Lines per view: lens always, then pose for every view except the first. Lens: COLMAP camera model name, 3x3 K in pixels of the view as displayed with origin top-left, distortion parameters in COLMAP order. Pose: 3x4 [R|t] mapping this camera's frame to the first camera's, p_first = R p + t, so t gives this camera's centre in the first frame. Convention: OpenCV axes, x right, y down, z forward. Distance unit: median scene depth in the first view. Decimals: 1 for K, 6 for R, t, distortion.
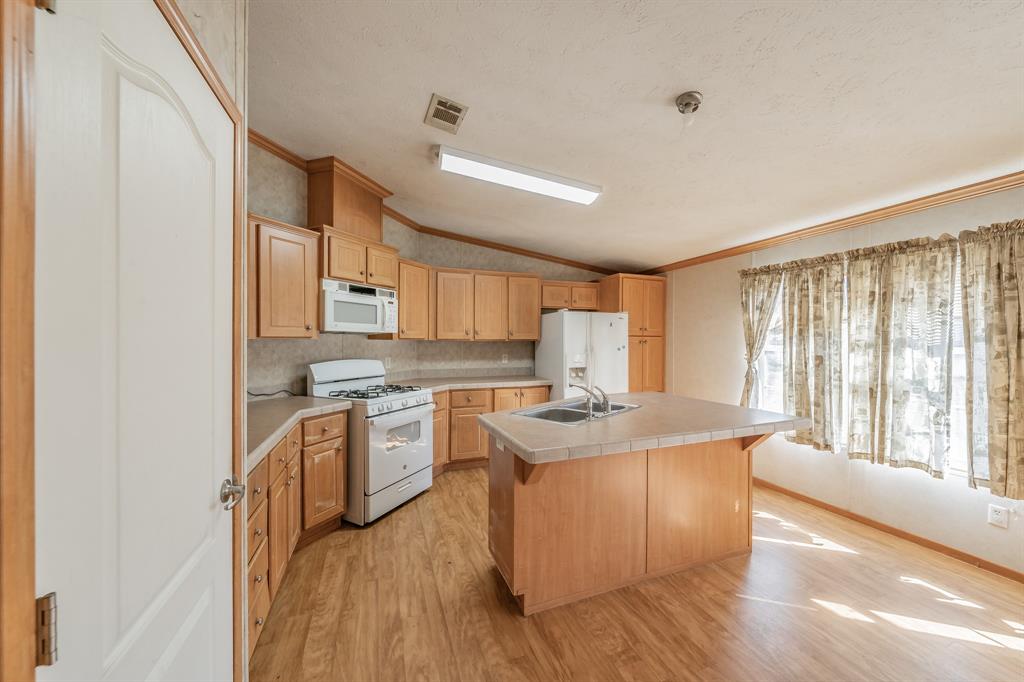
lens RADIAL K [[368.4, 0, 515.1], [0, 368.4, 342.2], [0, 0, 1]] dist [-0.001220, -0.000066]
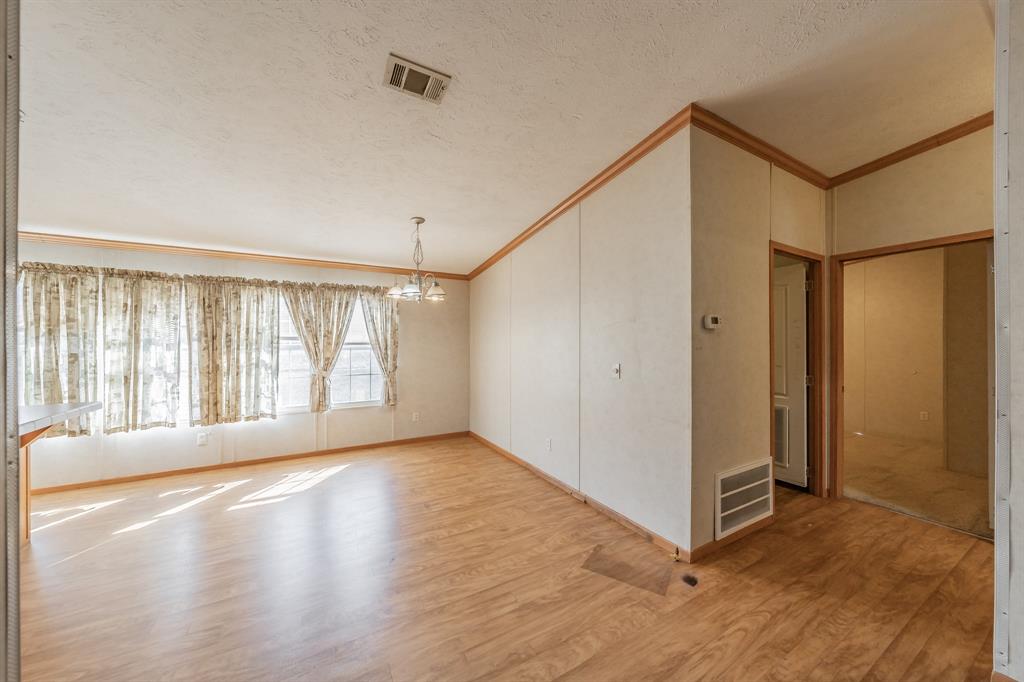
lens RADIAL K [[363.5, 0, 516.9], [0, 363.5, 342.3], [0, 0, 1]] dist [0.000535, 0.000119]
pose [[-0.164002, -0.004912, 0.986448, -0.517833], [0.000755, 0.999987, 0.005105, -0.002588], [-0.986460, 0.001583, -0.163996, -0.164906]]
